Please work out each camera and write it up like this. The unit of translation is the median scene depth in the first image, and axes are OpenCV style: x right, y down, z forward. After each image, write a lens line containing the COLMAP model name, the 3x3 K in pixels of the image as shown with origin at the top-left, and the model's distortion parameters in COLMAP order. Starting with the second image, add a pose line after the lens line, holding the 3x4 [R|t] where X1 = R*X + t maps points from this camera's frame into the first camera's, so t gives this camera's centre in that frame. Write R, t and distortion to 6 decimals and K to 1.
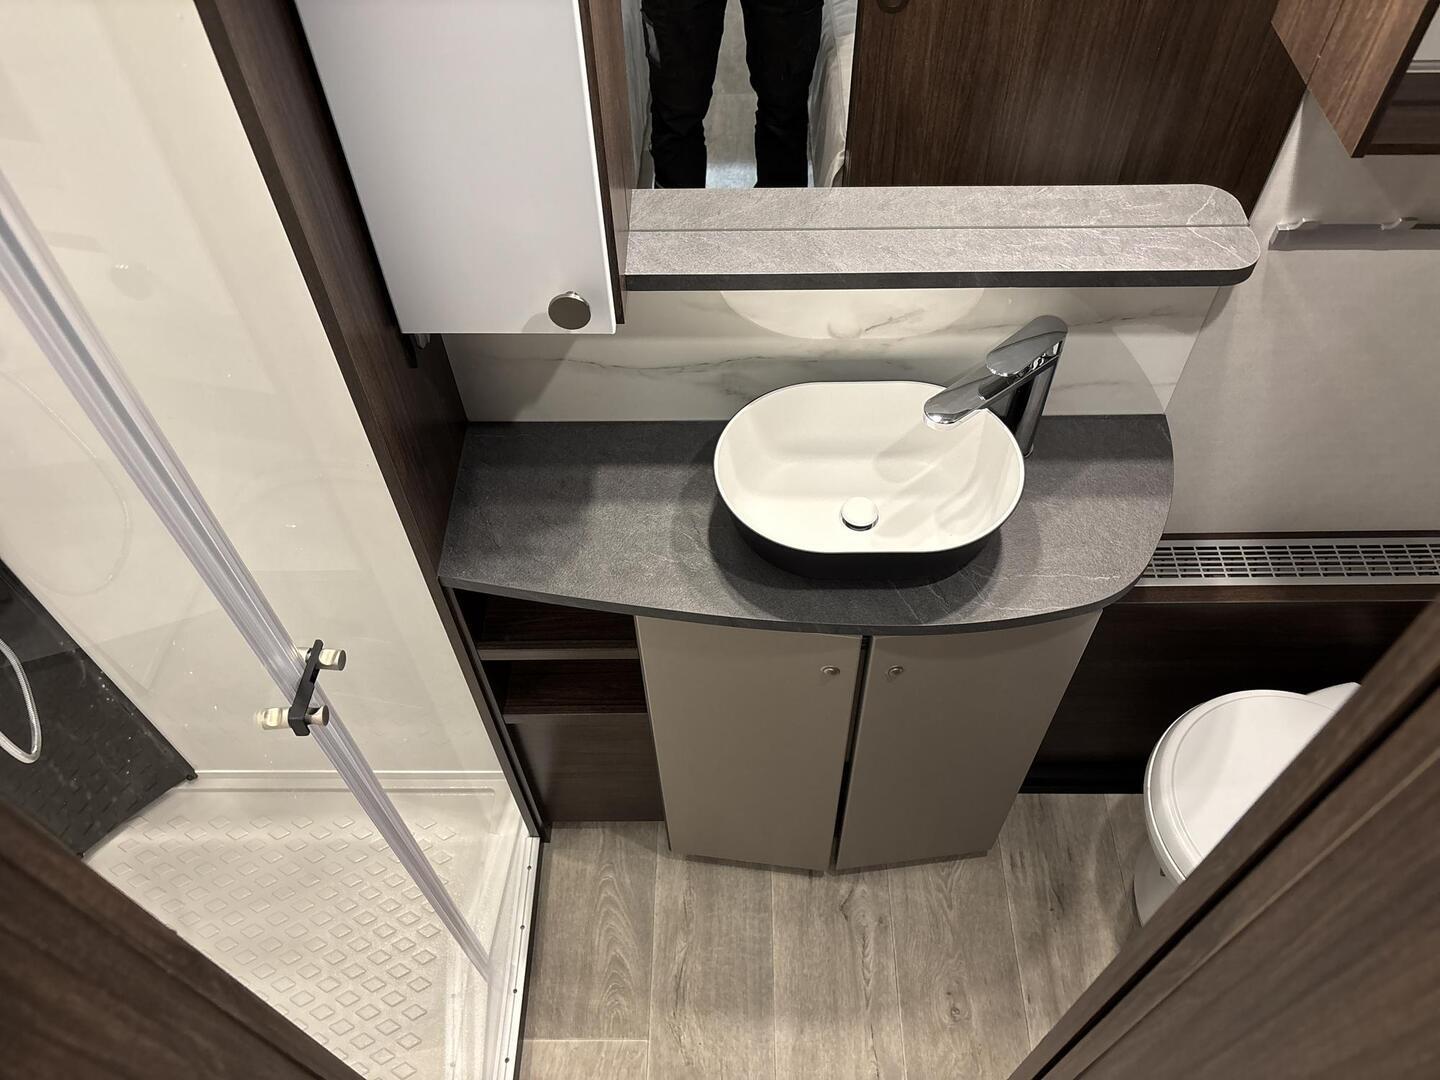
lens RADIAL K [[1094.2, 0, 718.9], [0, 1094.2, 544.0], [0, 0, 1]] dist [0.011927, 0.000263]
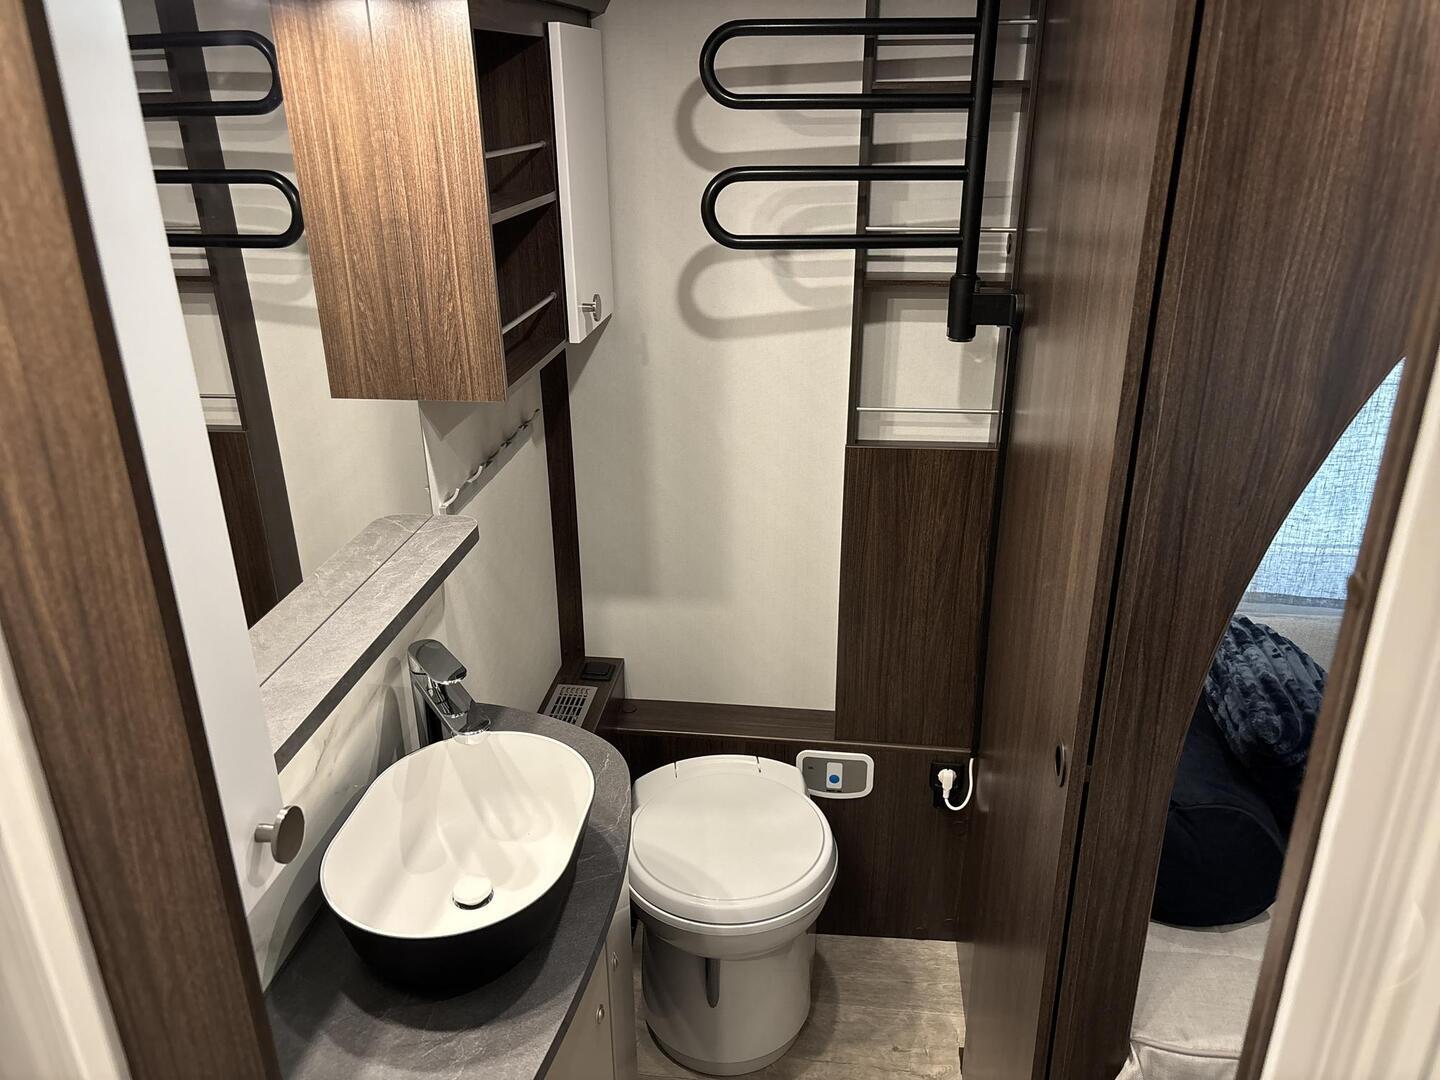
lens RADIAL K [[1094.2, 0, 719.1], [0, 1094.2, 538.9], [0, 0, 1]] dist [0.011927, 0.000263]
pose [[0.111634, -0.363641, 0.924826, -0.604676], [0.797275, 0.588307, 0.135084, -0.165432], [-0.593204, 0.722260, 0.355597, 0.341311]]
